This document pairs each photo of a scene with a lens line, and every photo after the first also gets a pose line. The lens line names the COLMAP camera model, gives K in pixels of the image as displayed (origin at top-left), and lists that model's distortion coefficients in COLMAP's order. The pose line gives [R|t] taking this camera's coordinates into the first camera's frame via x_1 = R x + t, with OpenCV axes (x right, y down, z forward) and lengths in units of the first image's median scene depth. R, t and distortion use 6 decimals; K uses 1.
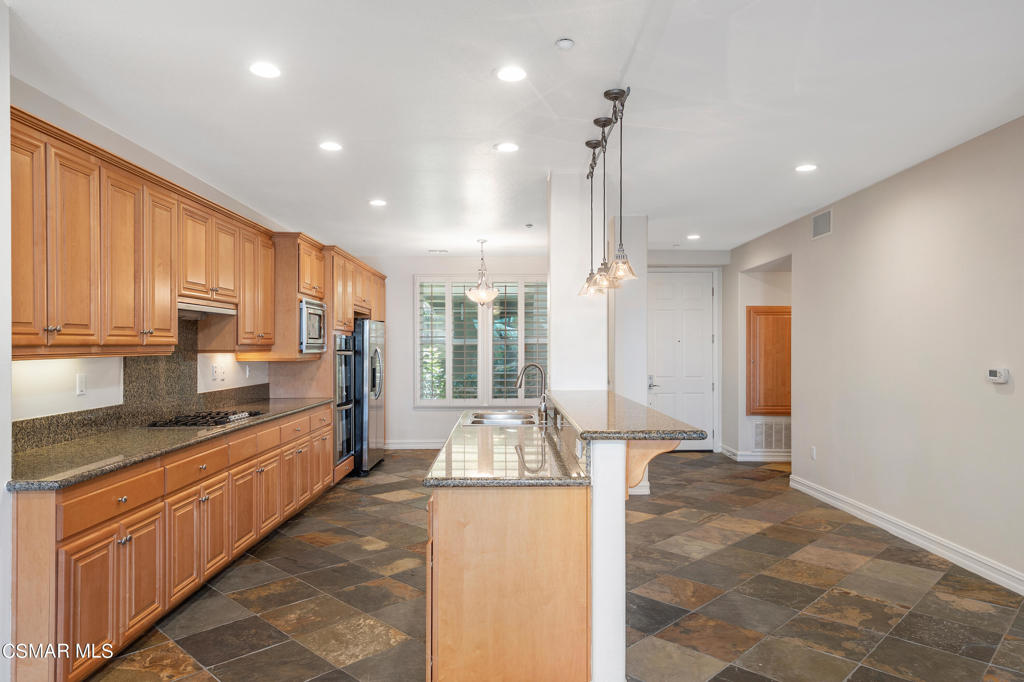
lens RADIAL K [[669.8, 0, 512.0], [0, 669.8, 341.0], [0, 0, 1]] dist [0.035719, 0.001200]
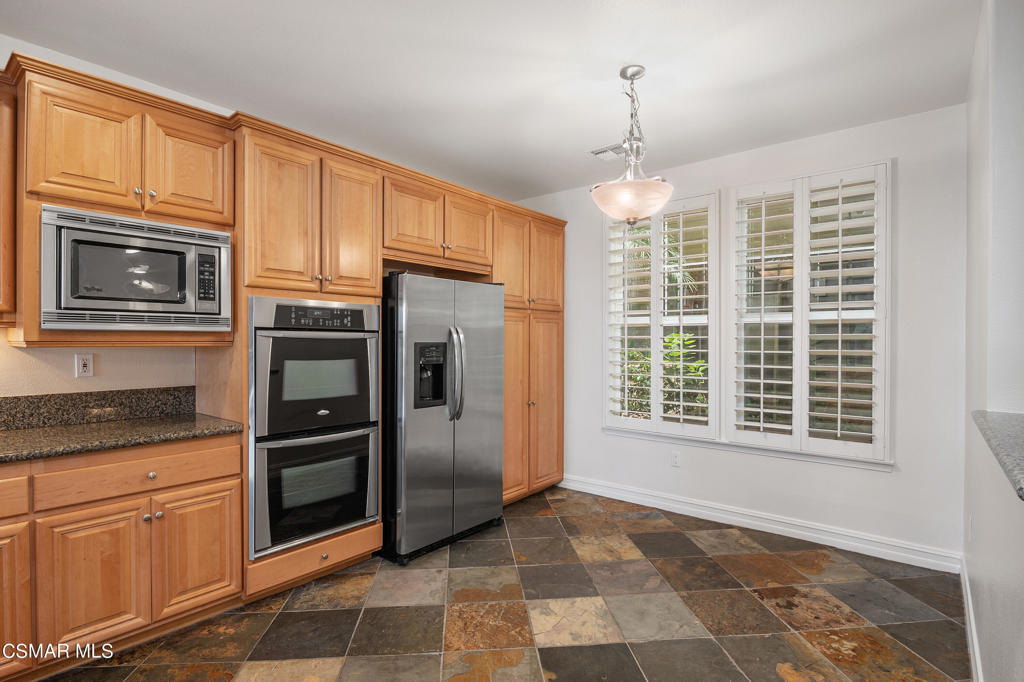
lens RADIAL K [[486.7, 0, 516.5], [0, 486.7, 342.4], [0, 0, 1]] dist [-0.004875, -0.000413]
pose [[0.758439, 0.004747, -0.651727, 0.105877], [0.002937, 0.999938, 0.010701, 0.019510], [0.651737, -0.010031, 0.758378, 0.771091]]
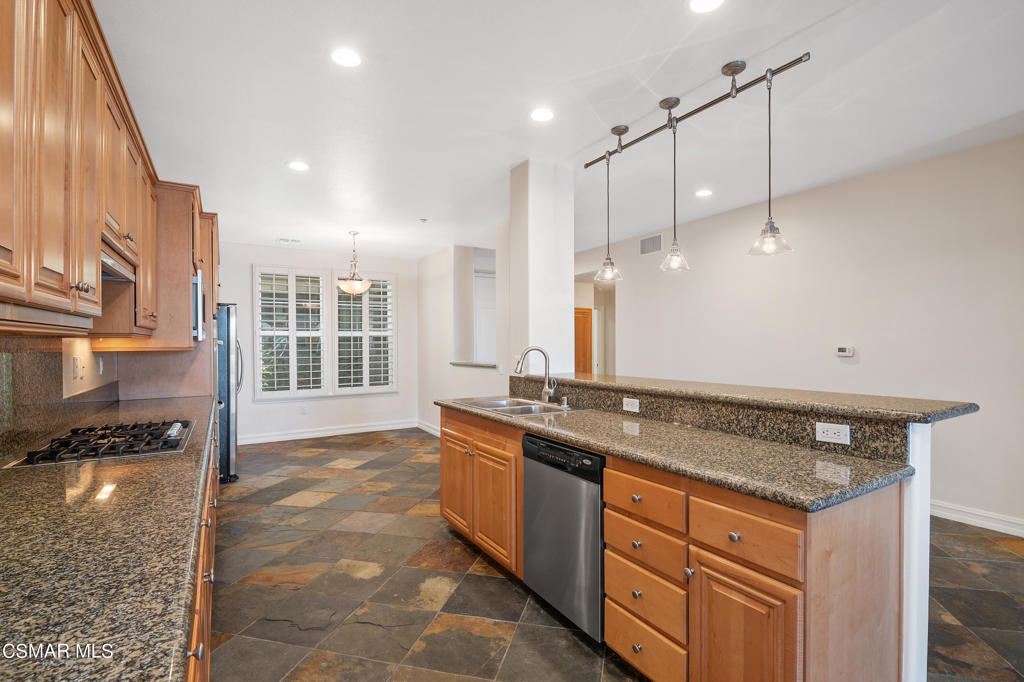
lens RADIAL K [[486.7, 0, 516.5], [0, 486.7, 342.4], [0, 0, 1]] dist [-0.004875, -0.000413]
pose [[0.858877, -0.003682, 0.512169, -0.227073], [0.000822, 0.999983, 0.005811, 0.013689], [-0.512181, -0.004570, 0.858865, 0.257459]]
